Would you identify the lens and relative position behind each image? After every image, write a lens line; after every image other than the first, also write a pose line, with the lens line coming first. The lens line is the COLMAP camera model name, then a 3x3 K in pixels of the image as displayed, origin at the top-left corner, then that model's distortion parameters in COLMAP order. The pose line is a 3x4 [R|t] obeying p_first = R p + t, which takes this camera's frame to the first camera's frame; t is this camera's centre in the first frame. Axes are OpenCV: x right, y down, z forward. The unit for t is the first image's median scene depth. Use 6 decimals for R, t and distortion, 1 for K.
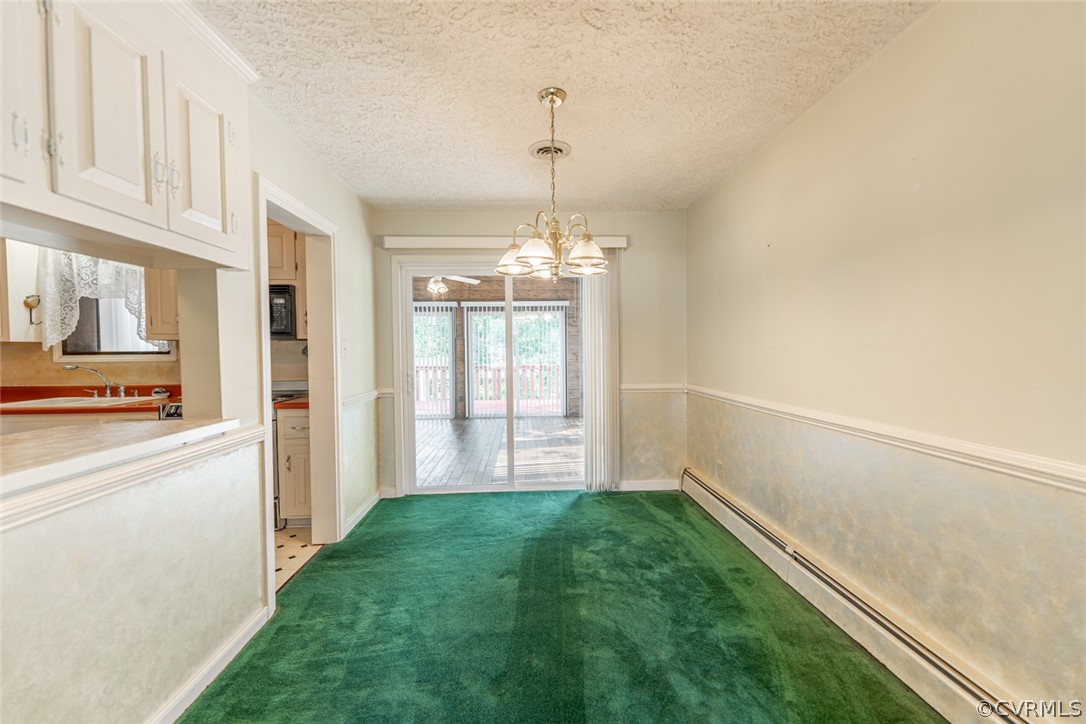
lens RADIAL K [[443.2, 0, 543.0], [0, 443.2, 362.0], [0, 0, 1]] dist [0.000293, 0.000091]
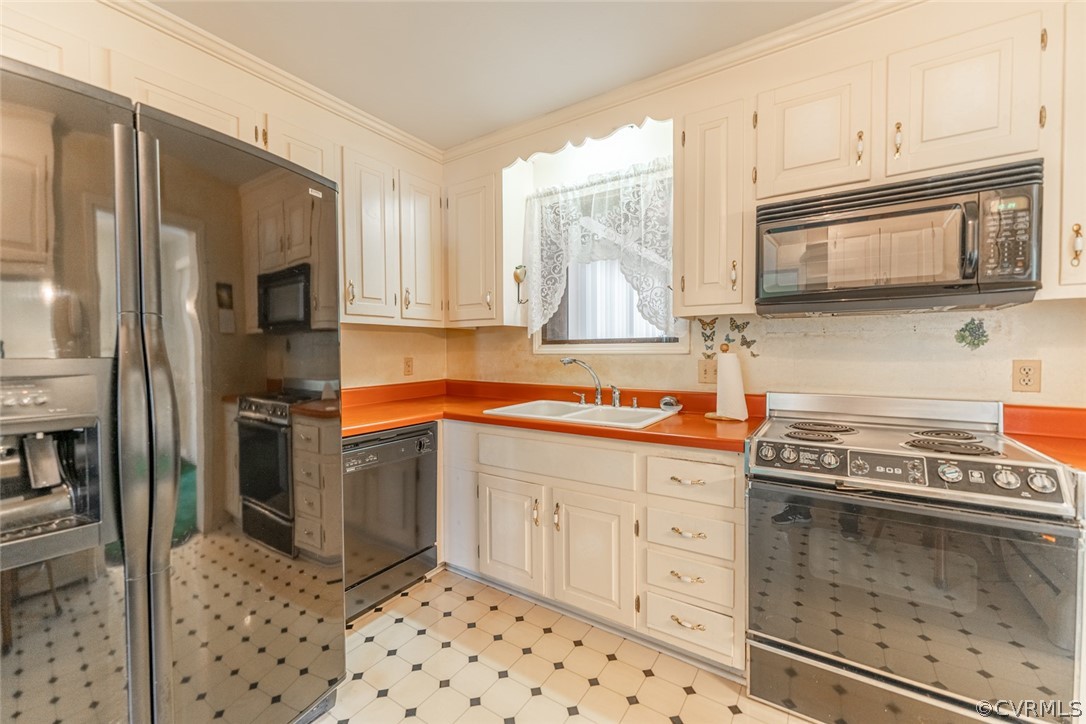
lens RADIAL K [[443.2, 0, 543.0], [0, 443.2, 362.0], [0, 0, 1]] dist [0.000293, 0.000091]
pose [[0.801768, 0.020124, -0.597297, -0.638991], [-0.021036, 0.999764, 0.005446, 0.010963], [0.597265, 0.008199, 0.802002, 0.398103]]
